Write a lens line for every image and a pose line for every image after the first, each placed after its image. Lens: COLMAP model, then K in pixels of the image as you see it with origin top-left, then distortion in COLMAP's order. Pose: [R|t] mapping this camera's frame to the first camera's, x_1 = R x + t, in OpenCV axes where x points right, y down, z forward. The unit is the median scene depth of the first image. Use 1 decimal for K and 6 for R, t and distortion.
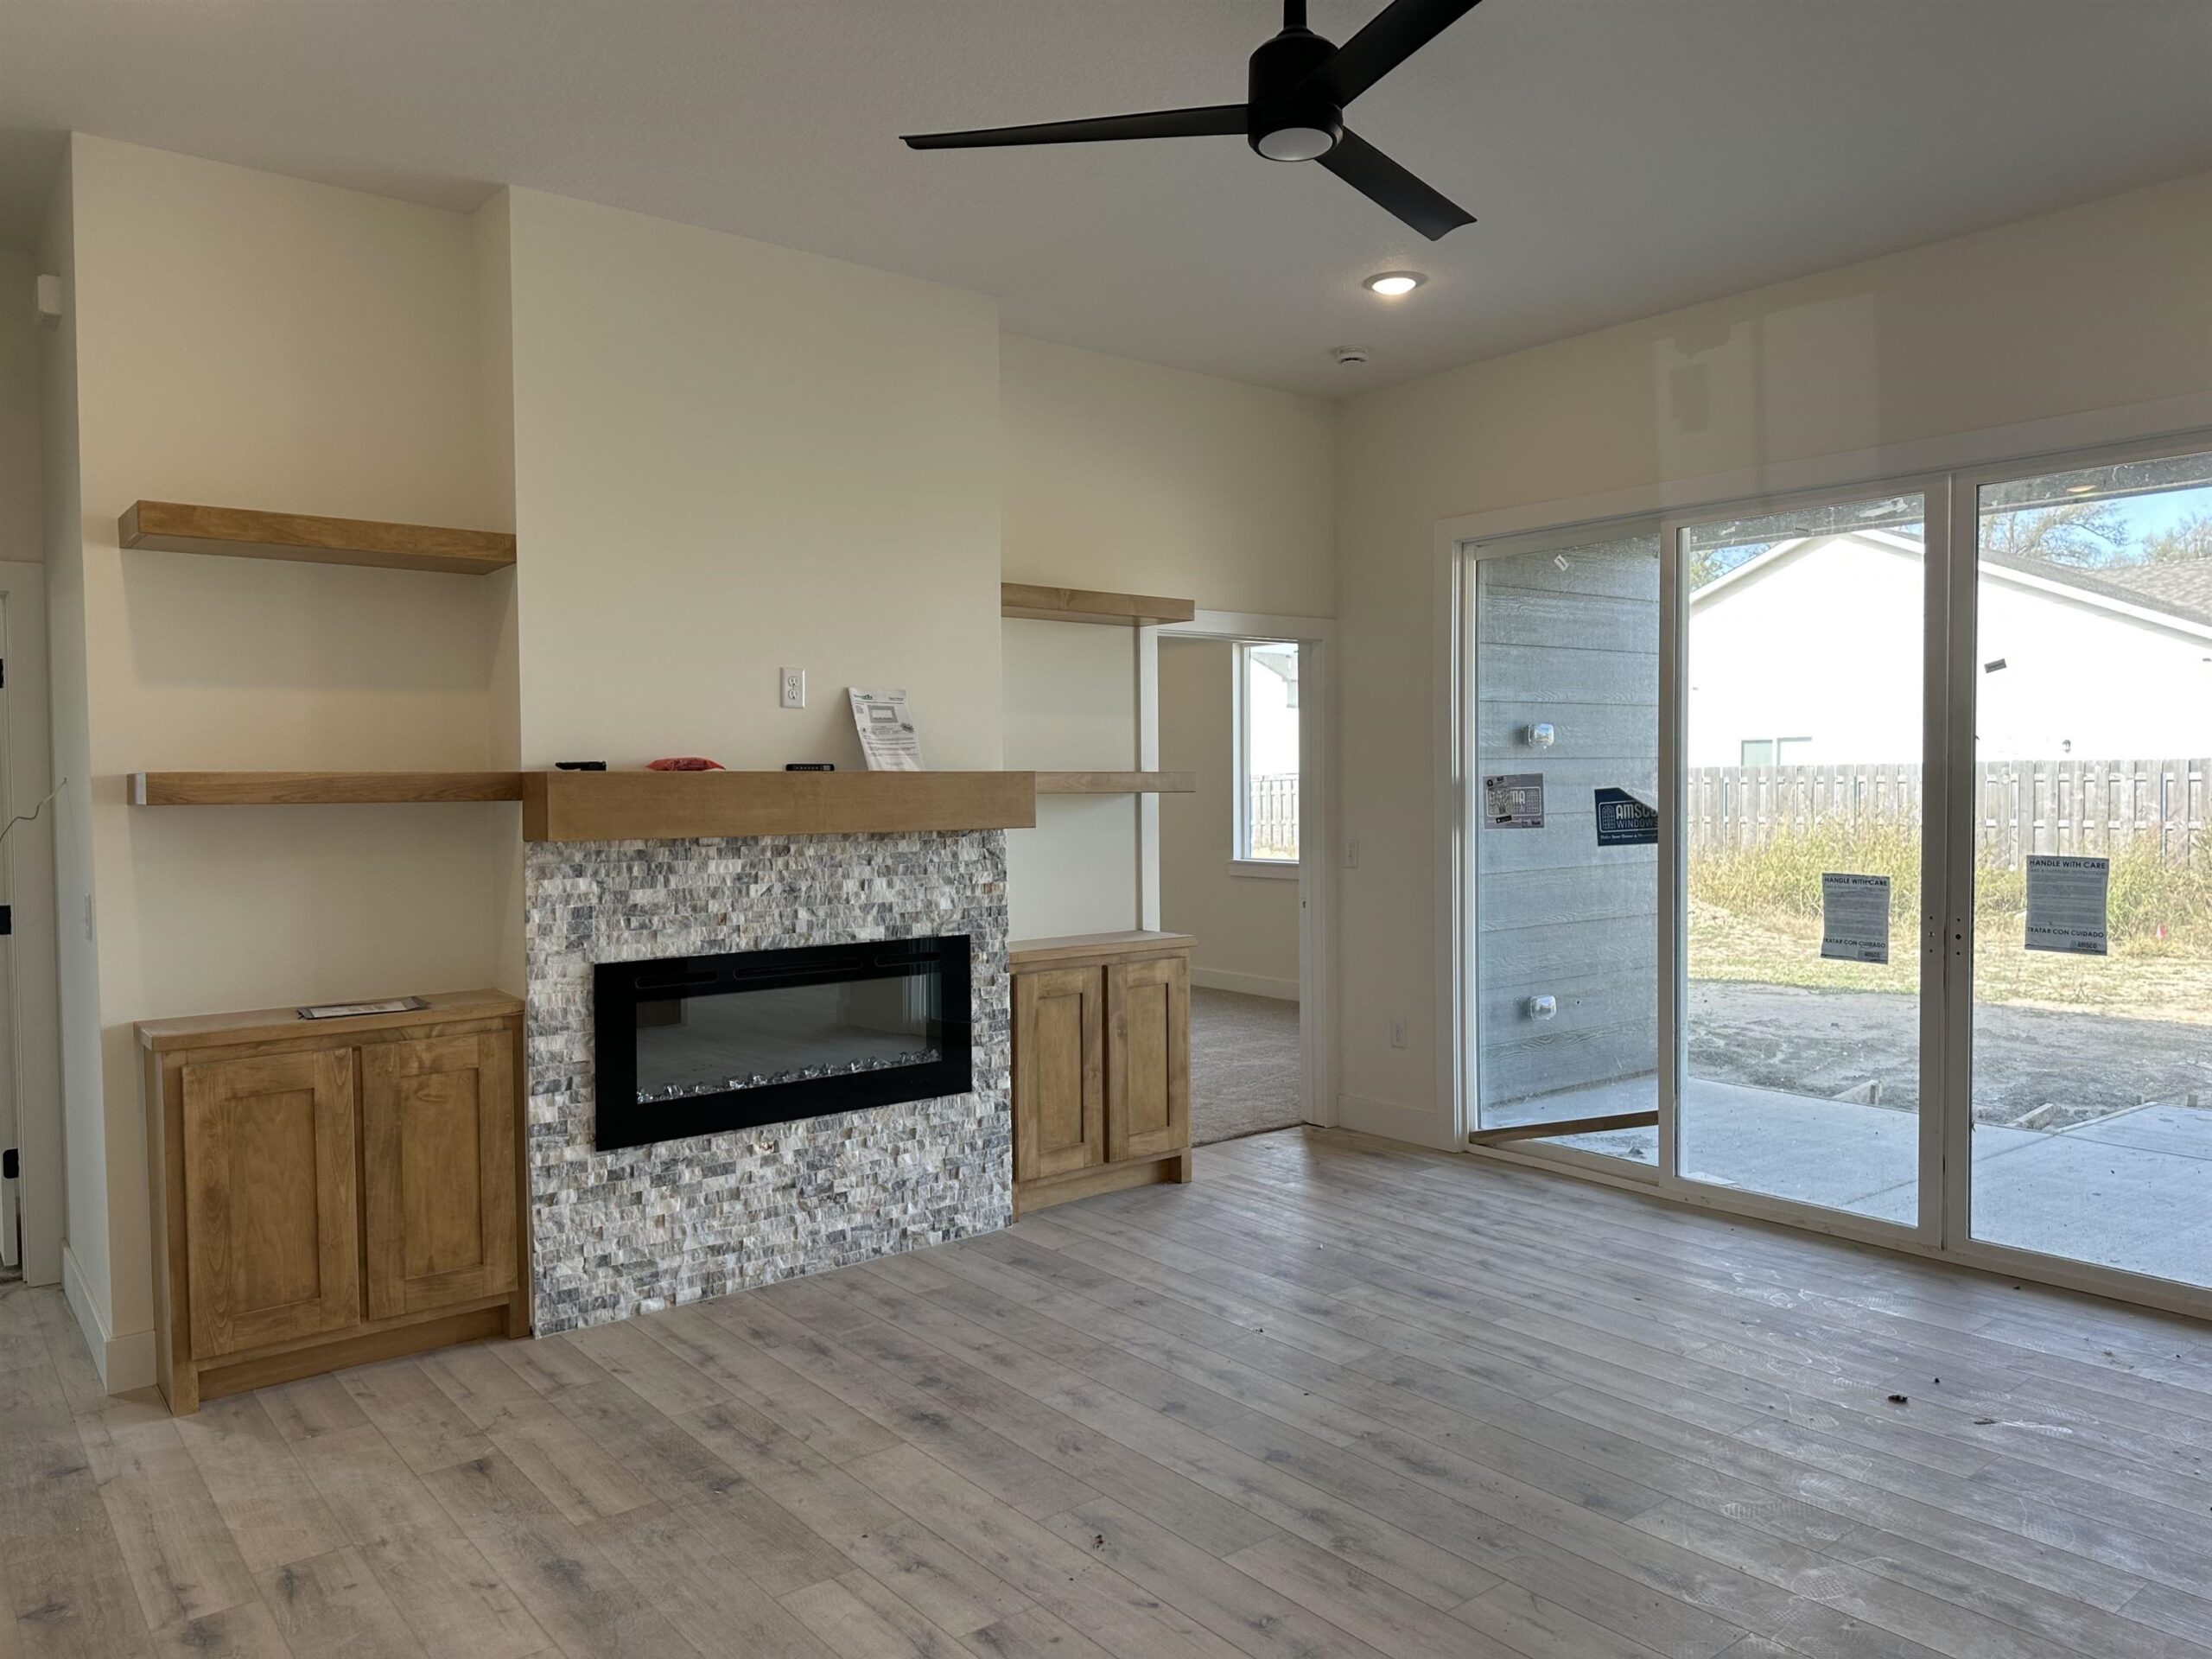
lens RADIAL K [[1542.0, 0, 1106.0], [0, 1542.0, 829.5], [0, 0, 1]] dist [0.169718, -0.294443]
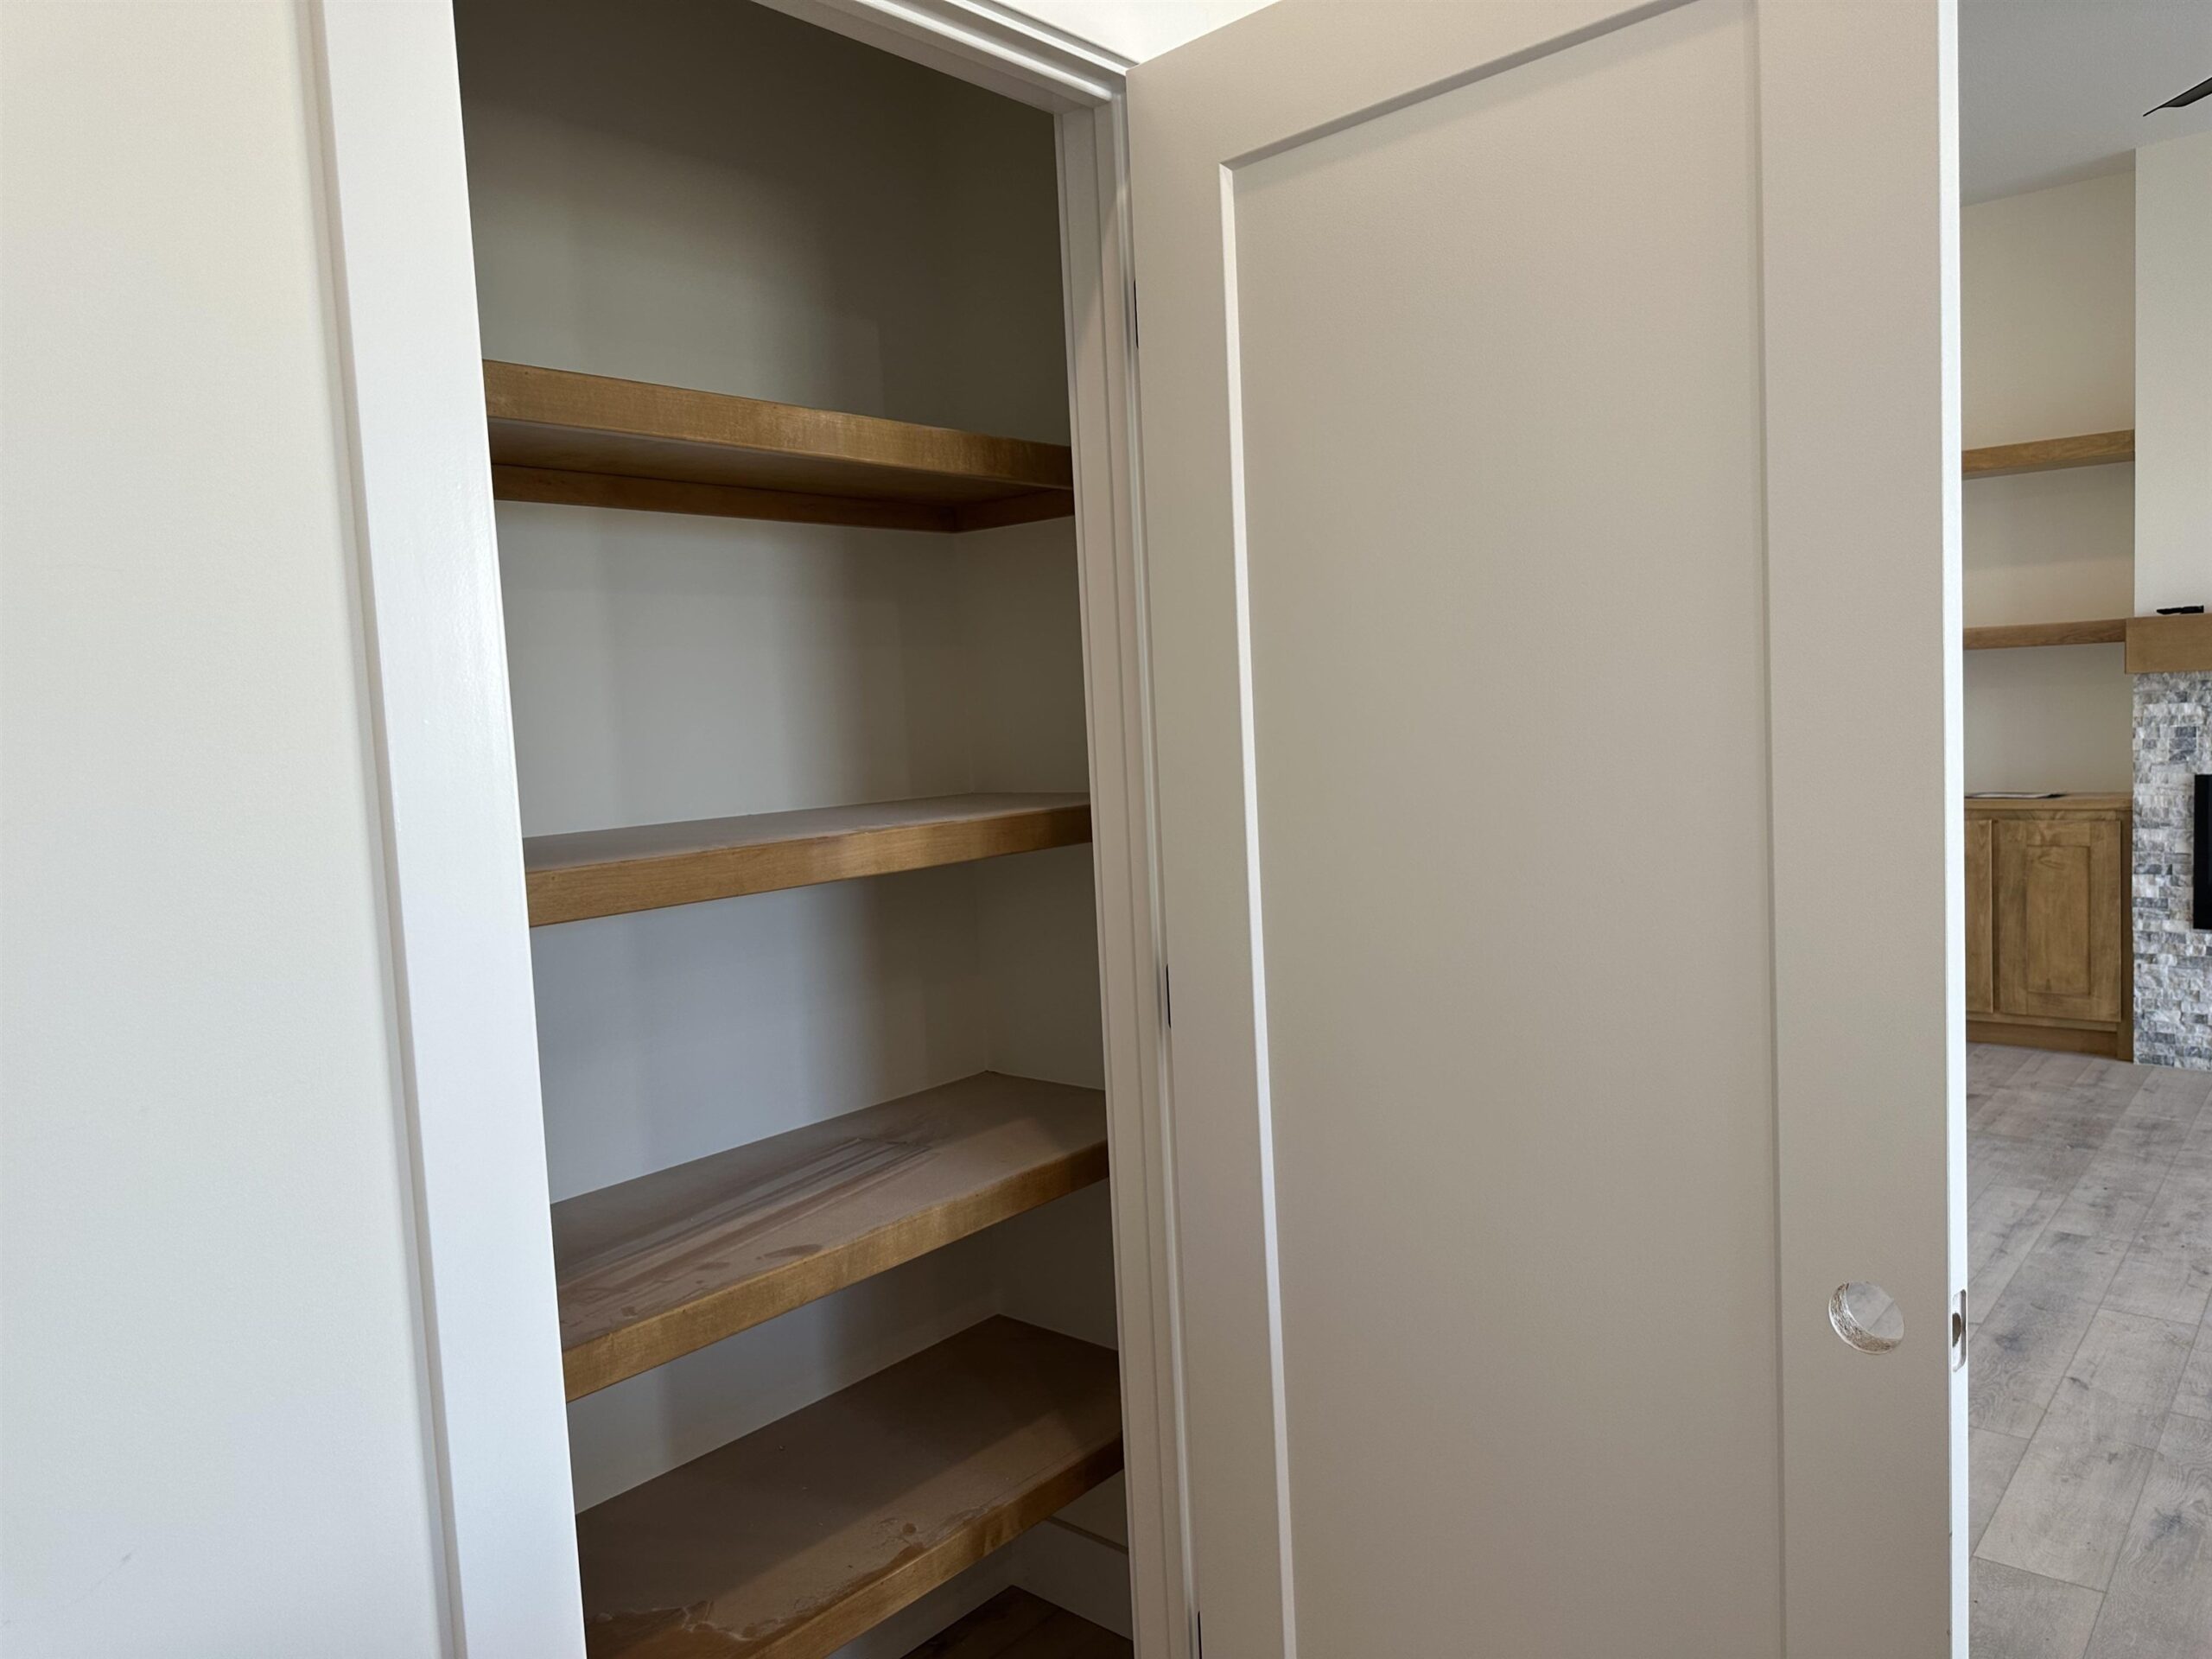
lens RADIAL K [[1552.4, 0, 1065.9], [0, 1552.4, 822.7], [0, 0, 1]] dist [0.077647, -0.086656]
pose [[0.179990, 0.076337, -0.980702, 0.691079], [0.017231, 0.996587, 0.080736, 0.009401], [0.983518, -0.031430, 0.178060, -0.071718]]
